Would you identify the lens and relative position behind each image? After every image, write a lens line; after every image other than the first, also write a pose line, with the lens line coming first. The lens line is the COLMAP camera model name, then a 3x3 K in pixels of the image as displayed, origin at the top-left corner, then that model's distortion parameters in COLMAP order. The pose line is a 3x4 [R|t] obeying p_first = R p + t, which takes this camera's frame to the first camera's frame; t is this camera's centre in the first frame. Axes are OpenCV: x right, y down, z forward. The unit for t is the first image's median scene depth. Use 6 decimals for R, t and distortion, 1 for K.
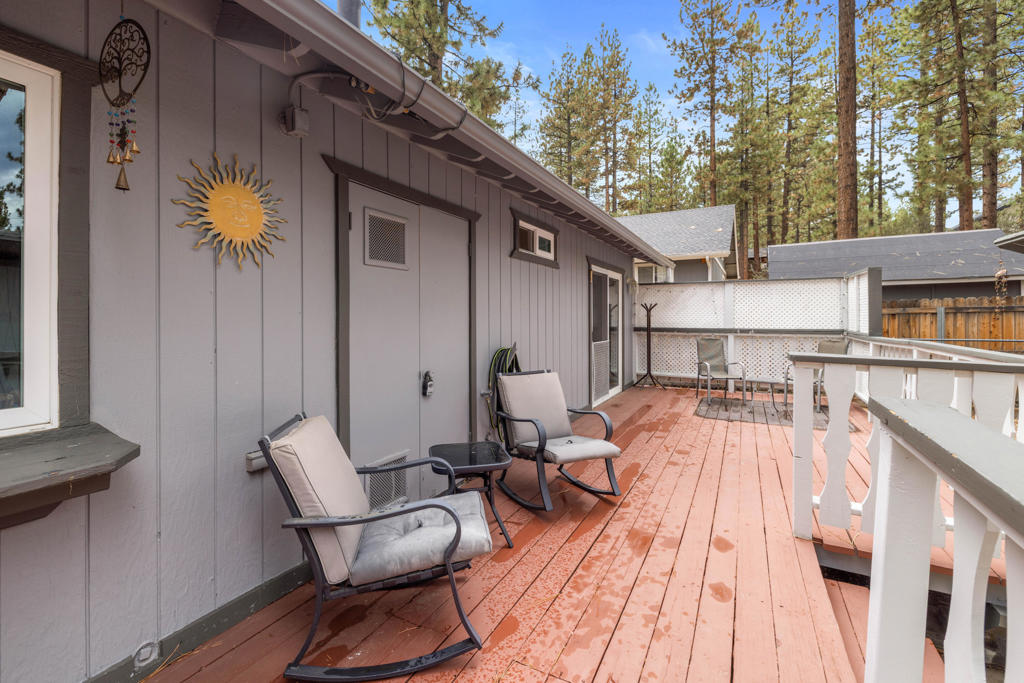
lens RADIAL K [[453.7, 0, 504.3], [0, 453.7, 317.0], [0, 0, 1]] dist [0.000024, -0.000130]
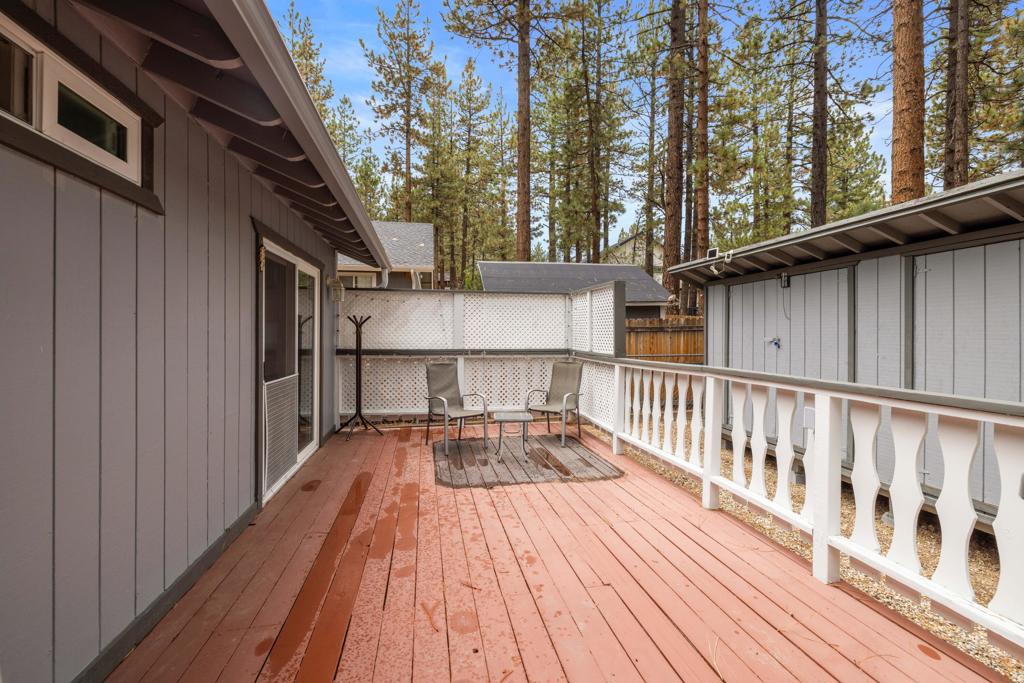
lens RADIAL K [[430.6, 0, 511.7], [0, 430.6, 334.9], [0, 0, 1]] dist [-0.000073, 0.000097]
pose [[0.773081, 0.003741, 0.634296, 0.074855], [-0.005693, 0.999983, 0.001042, -0.001511], [-0.634282, -0.004417, 0.773089, 0.322756]]
